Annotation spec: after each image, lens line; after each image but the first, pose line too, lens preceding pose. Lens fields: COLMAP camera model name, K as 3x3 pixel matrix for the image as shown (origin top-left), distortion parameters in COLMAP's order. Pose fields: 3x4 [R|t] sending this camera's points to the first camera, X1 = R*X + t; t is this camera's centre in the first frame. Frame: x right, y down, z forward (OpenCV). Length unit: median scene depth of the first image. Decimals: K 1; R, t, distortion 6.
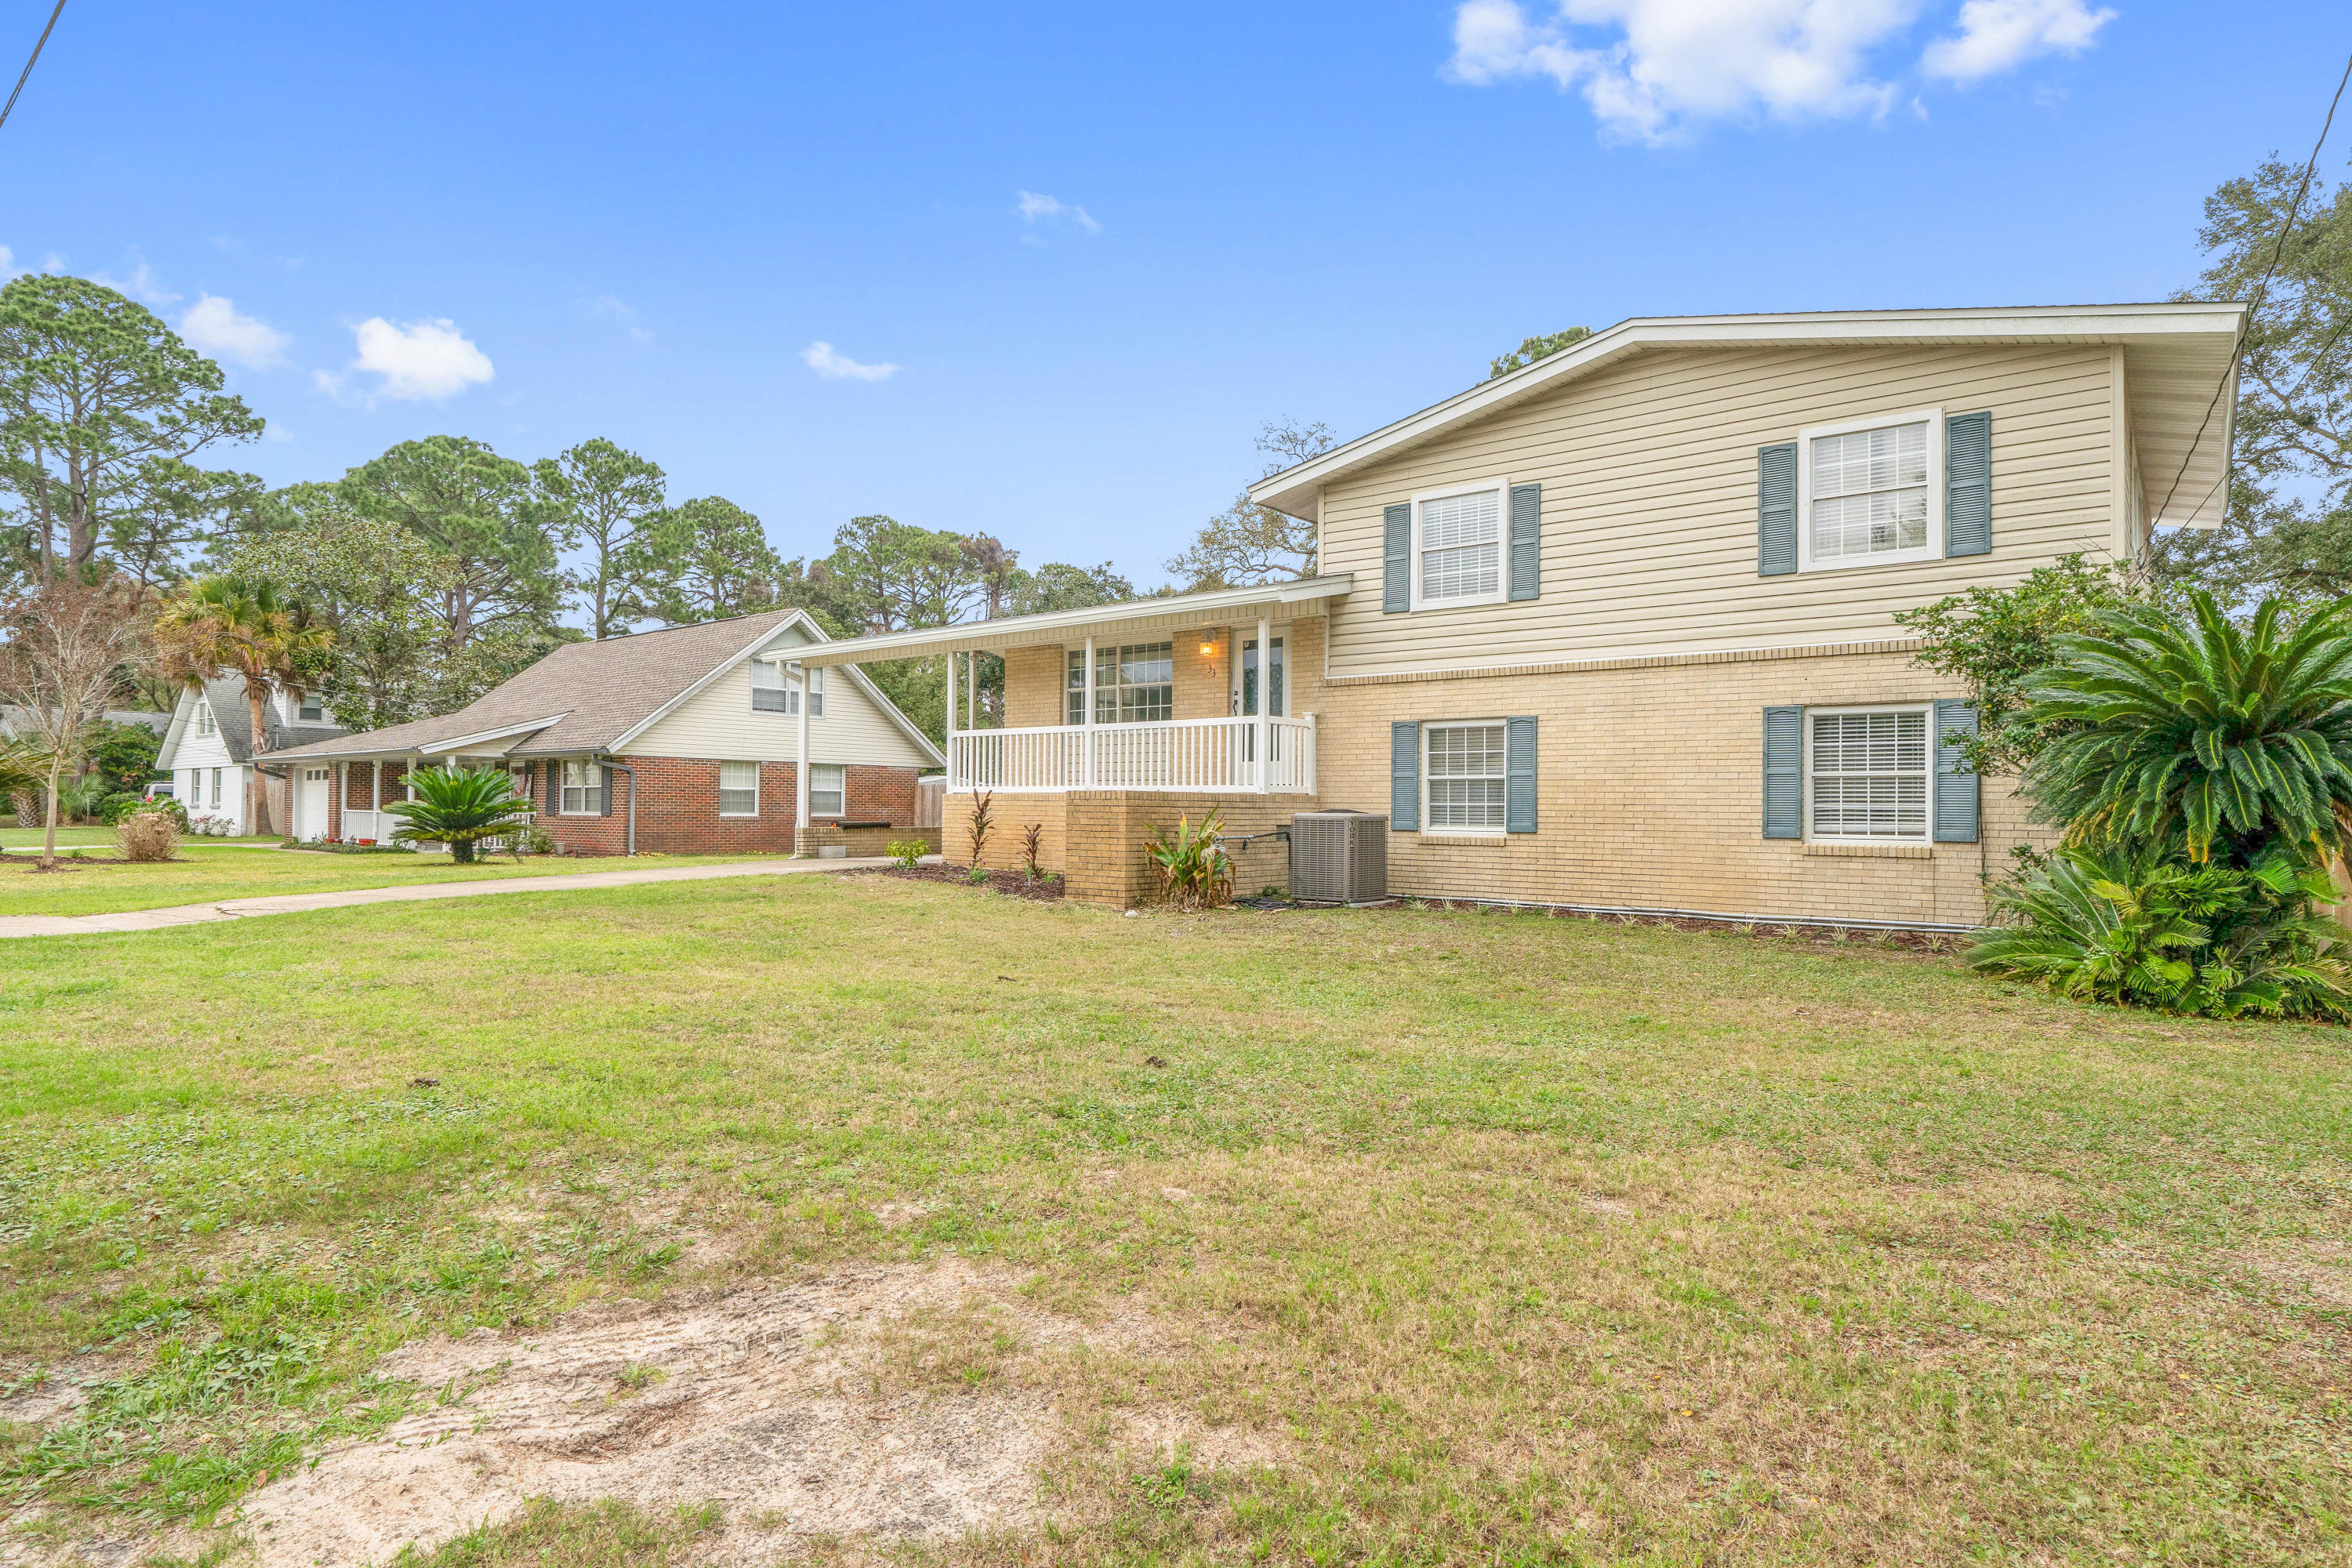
lens RADIAL K [[1237.2, 0, 1176.0], [0, 1237.2, 784.0], [0, 0, 1]] dist [-0.002334, 0.000002]
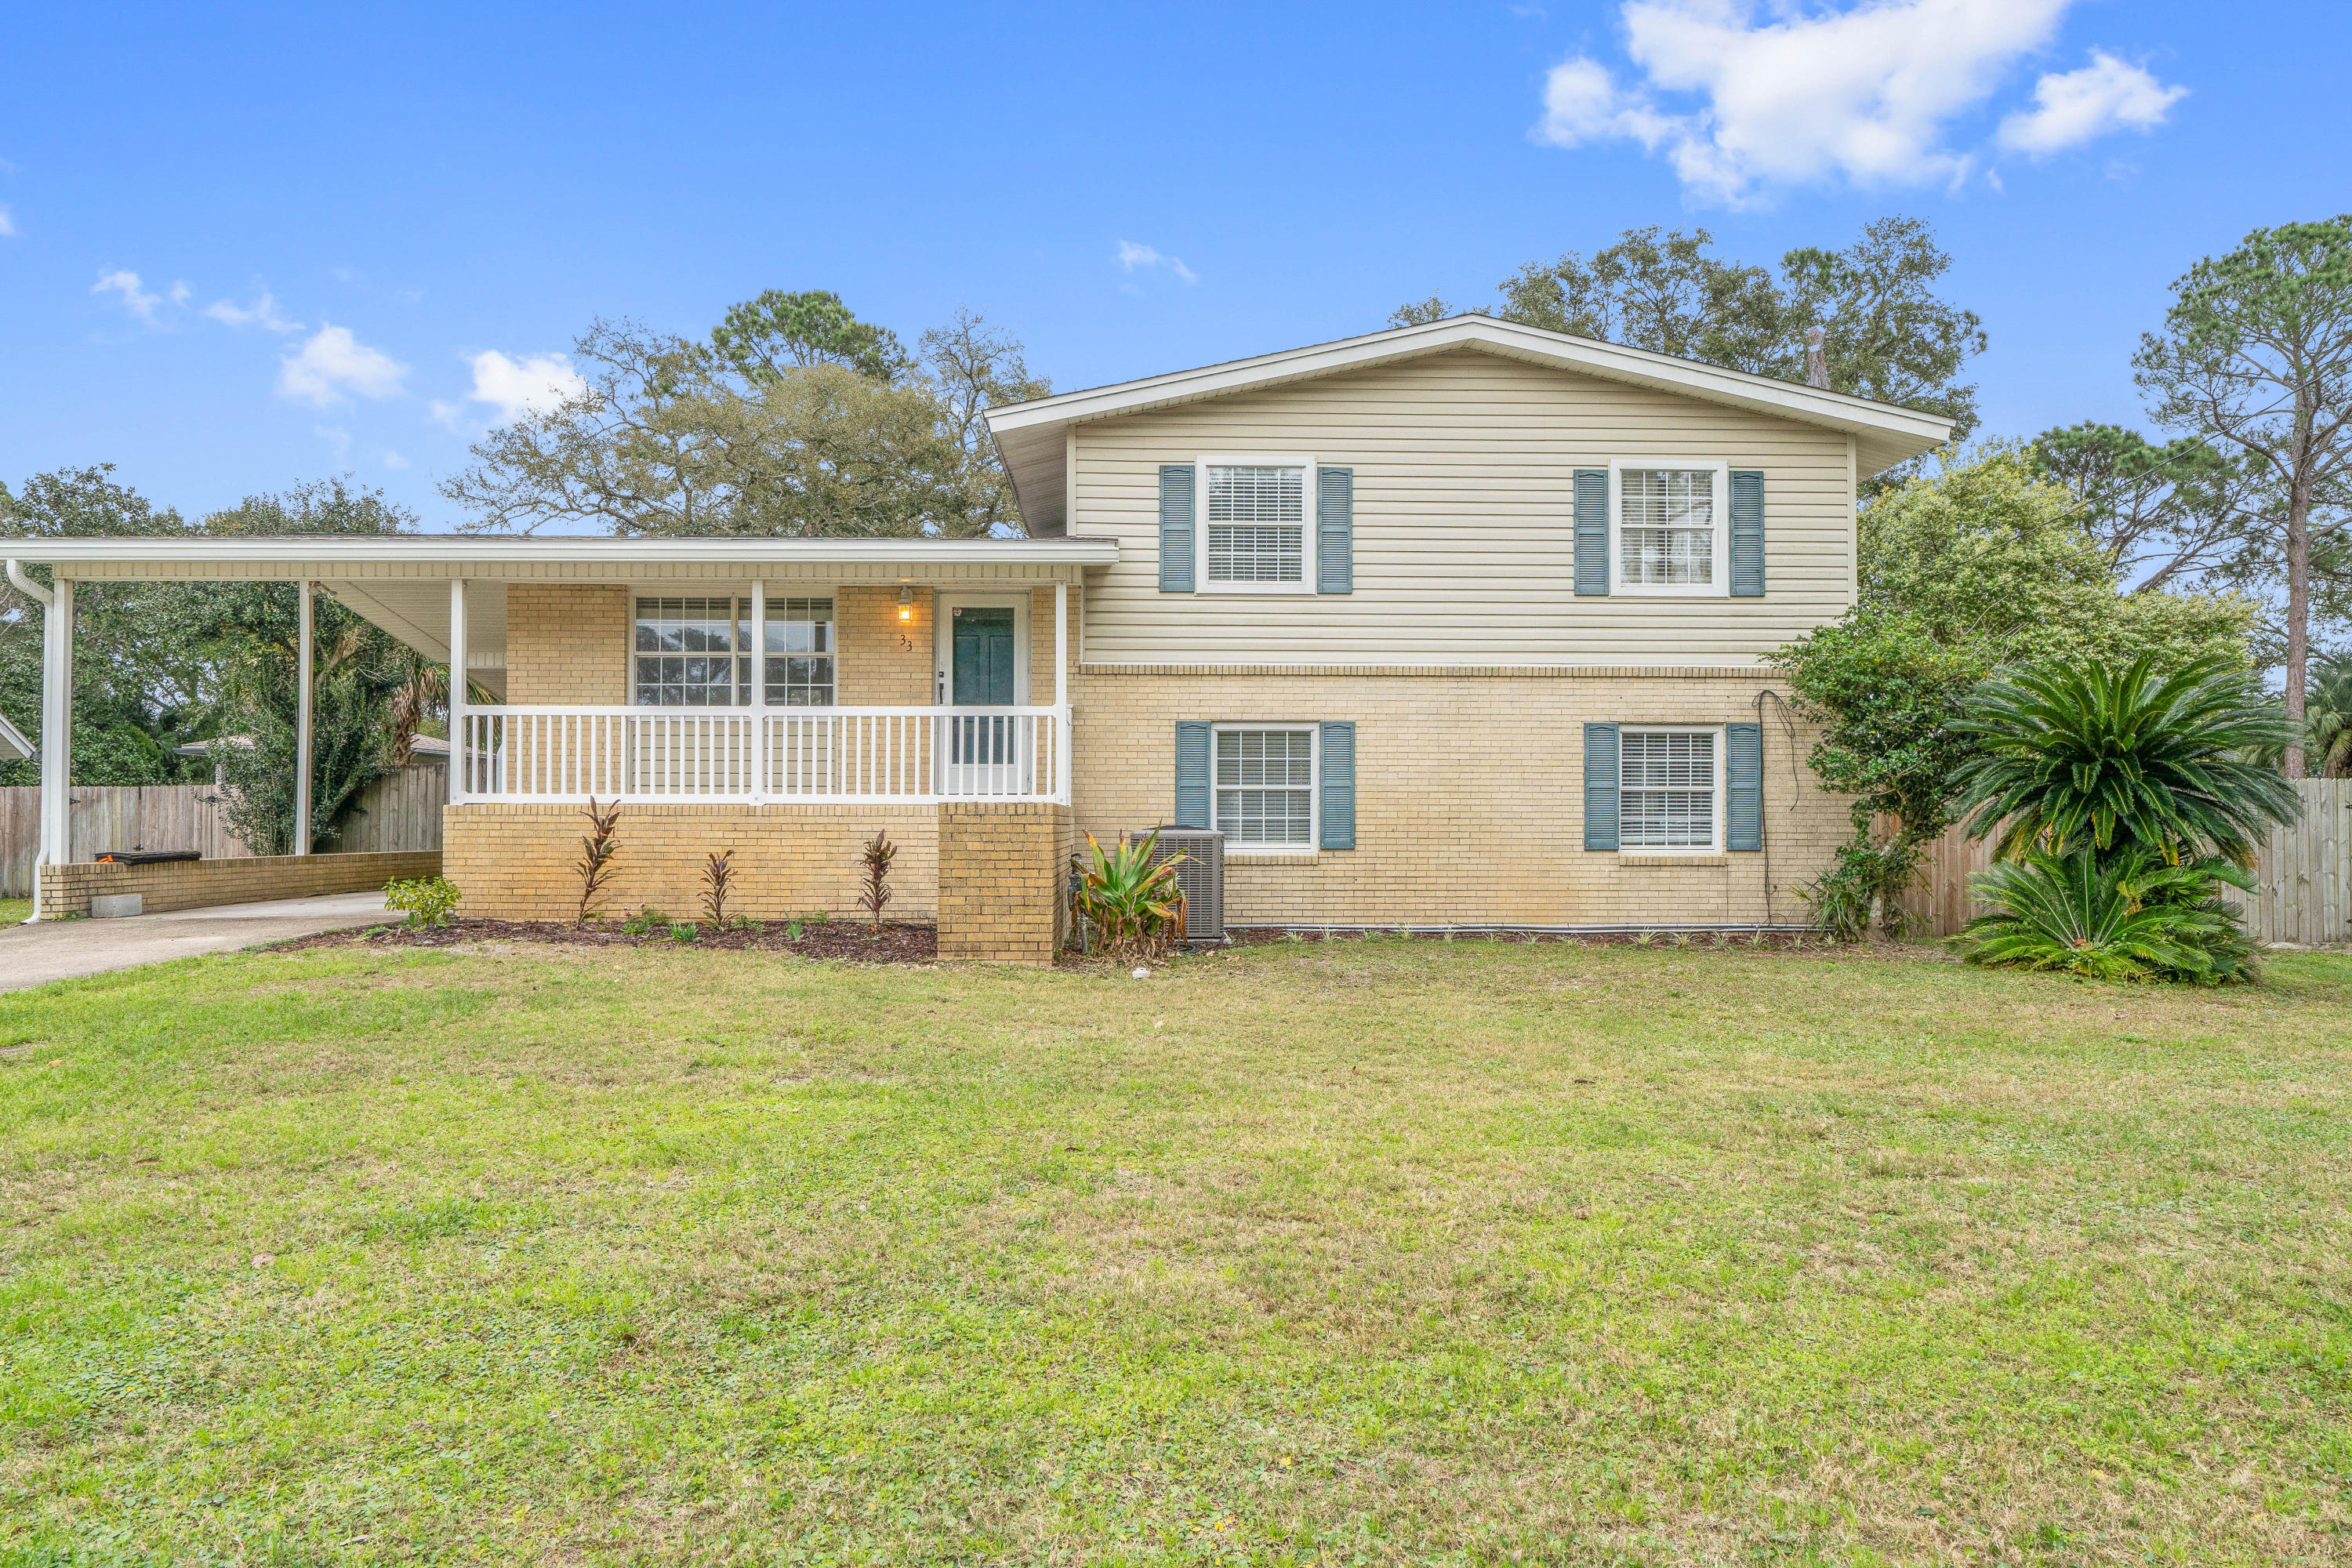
lens RADIAL K [[1314.2, 0, 1176.0], [0, 1314.2, 800.2], [0, 0, 1]] dist [-0.002849, -0.000510]
pose [[0.769692, 0.004001, 0.638403, -0.426144], [-0.006770, 0.999975, 0.001895, 0.002189], [-0.638380, -0.005780, 0.769700, 0.331639]]
